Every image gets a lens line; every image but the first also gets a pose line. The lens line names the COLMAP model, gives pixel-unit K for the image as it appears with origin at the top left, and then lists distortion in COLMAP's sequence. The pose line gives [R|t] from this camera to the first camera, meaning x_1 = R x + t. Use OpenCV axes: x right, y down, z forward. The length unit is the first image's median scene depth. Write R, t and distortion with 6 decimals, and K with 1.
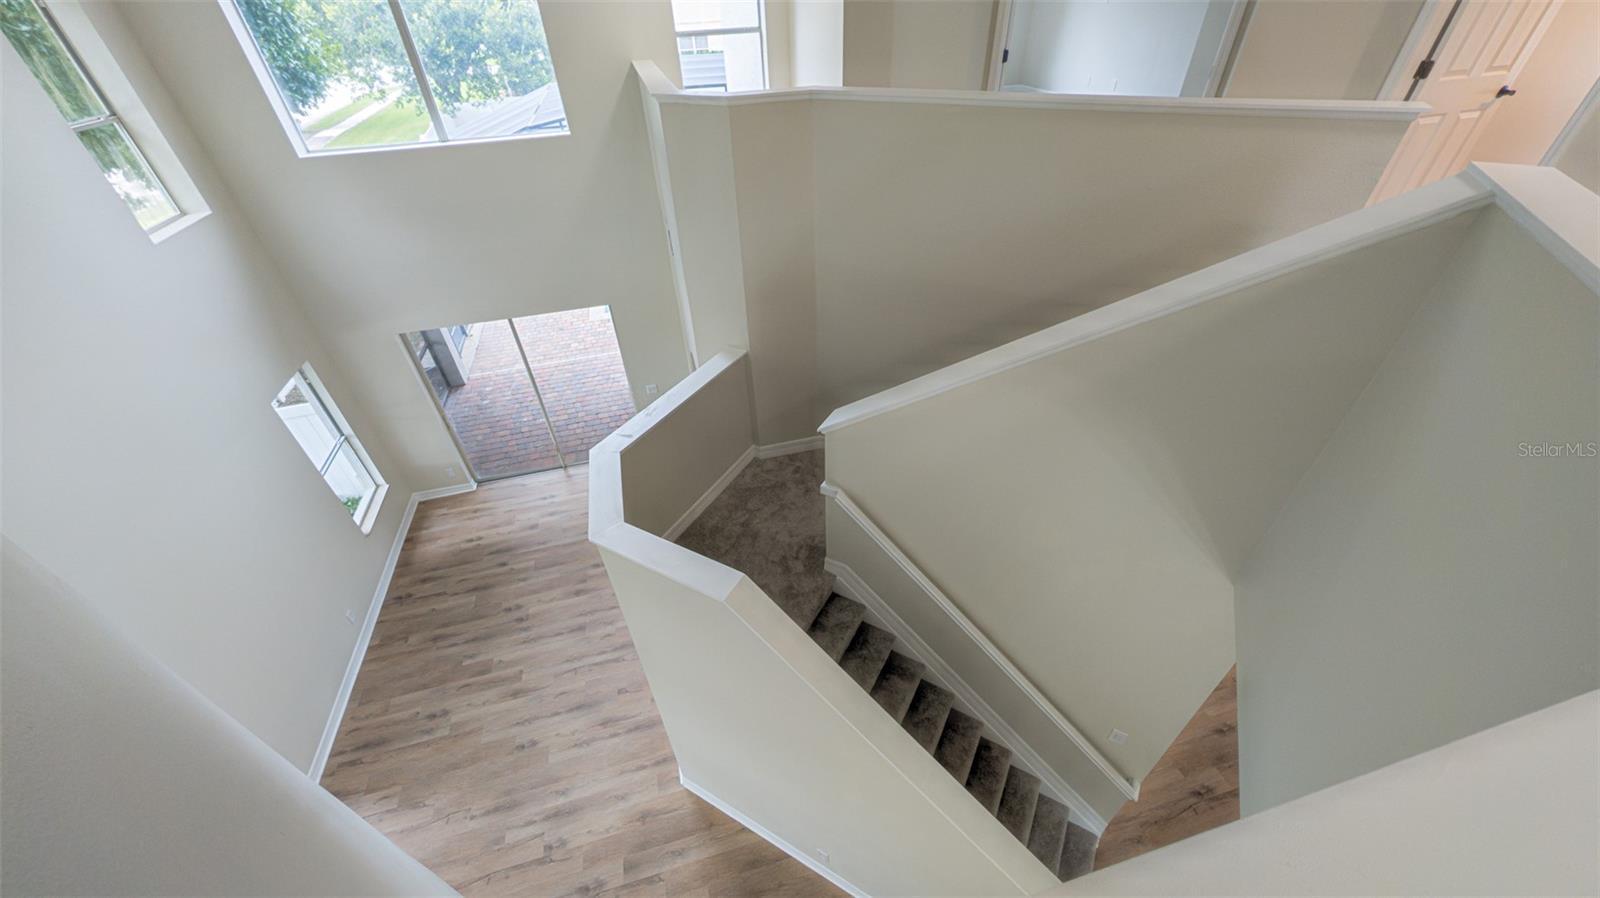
lens RADIAL K [[581.9, 0, 794.4], [0, 581.9, 447.6], [0, 0, 1]] dist [0.003553, -0.000061]
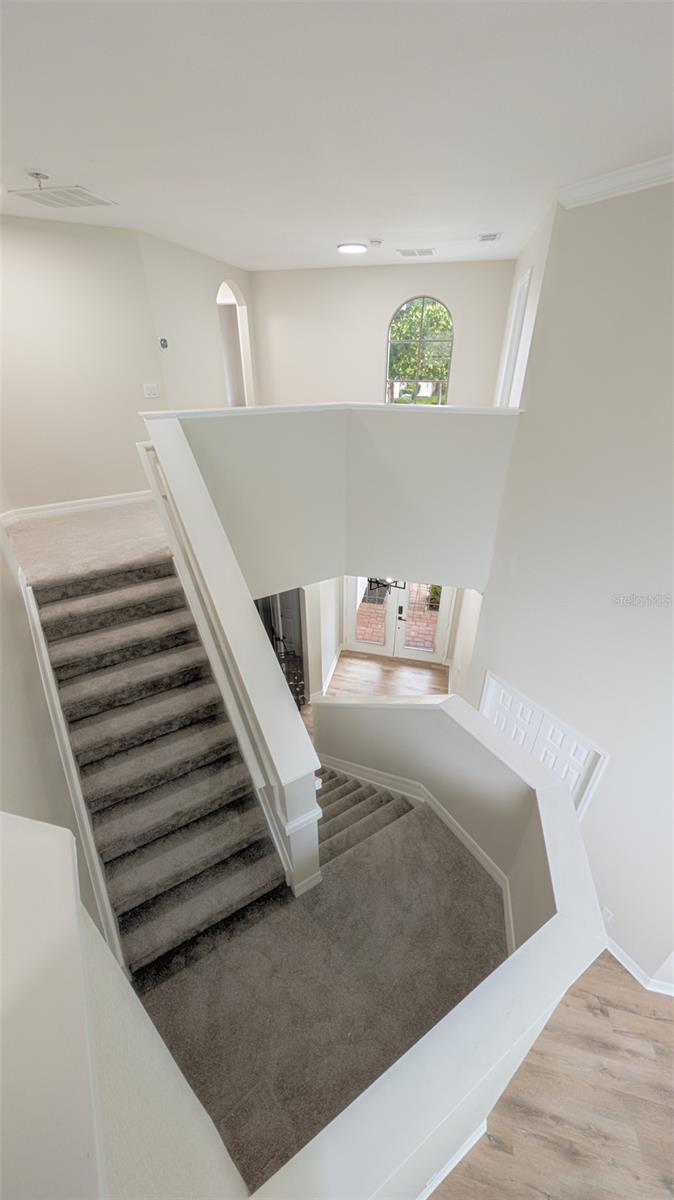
lens RADIAL K [[436.5, 0, 337.2], [0, 436.5, 598.9], [0, 0, 1]] dist [0.003553, -0.000061]
pose [[-0.875803, -0.205121, 0.436914, -0.150726], [0.328058, 0.411008, 0.850559, -0.459917], [-0.354043, 0.888256, -0.292670, 0.618146]]
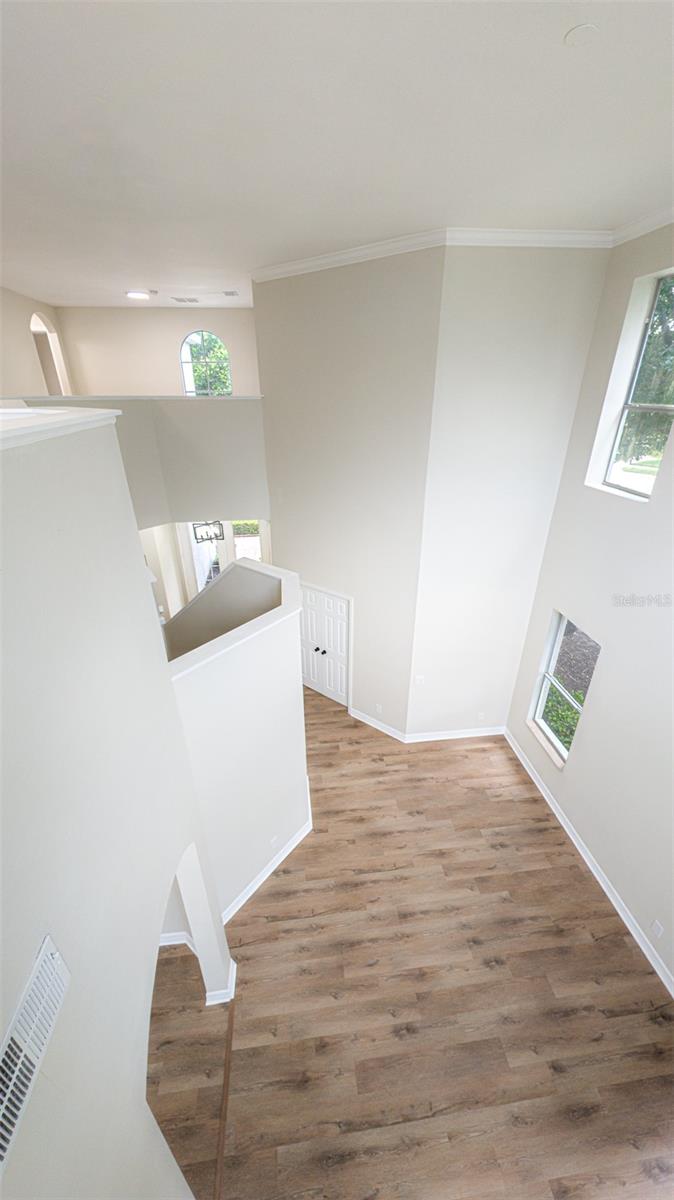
lens RADIAL K [[436.5, 0, 334.0], [0, 436.5, 600.7], [0, 0, 1]] dist [0.003553, -0.000061]
pose [[-0.987608, -0.026197, 0.154737, -0.406895], [0.128631, 0.429747, 0.893740, -0.655276], [-0.089911, 0.902569, -0.421052, 0.978075]]
